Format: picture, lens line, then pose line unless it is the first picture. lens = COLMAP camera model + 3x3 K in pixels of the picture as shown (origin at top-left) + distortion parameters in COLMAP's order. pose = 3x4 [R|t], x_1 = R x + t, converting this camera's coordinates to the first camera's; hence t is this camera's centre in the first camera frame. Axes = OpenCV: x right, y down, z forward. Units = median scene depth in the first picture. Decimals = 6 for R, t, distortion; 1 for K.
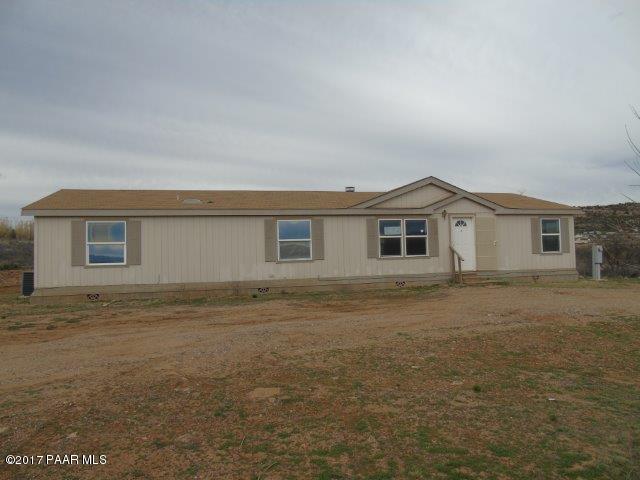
lens RADIAL K [[289.6, 0, 319.7], [0, 289.6, 264.7], [0, 0, 1]] dist [-0.010754, 0.000073]
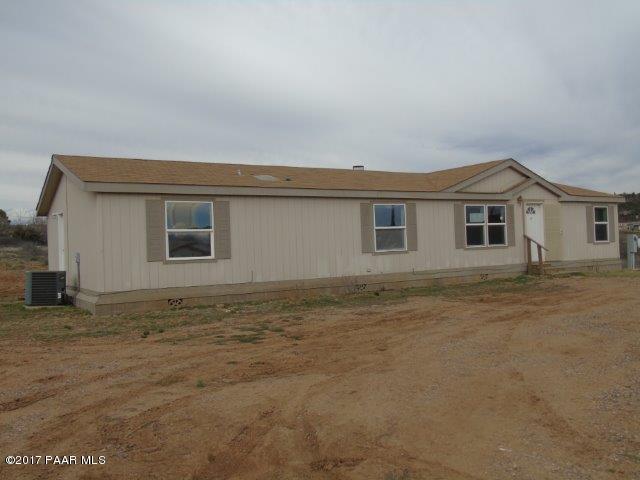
lens RADIAL K [[416.2, 0, 280.2], [0, 416.2, 274.5], [0, 0, 1]] dist [0.002501, 0.002367]
pose [[0.967105, -0.025072, 0.253141, -0.665547], [0.020380, 0.999569, 0.021140, 0.019014], [-0.253562, -0.015286, 0.967198, -0.098532]]
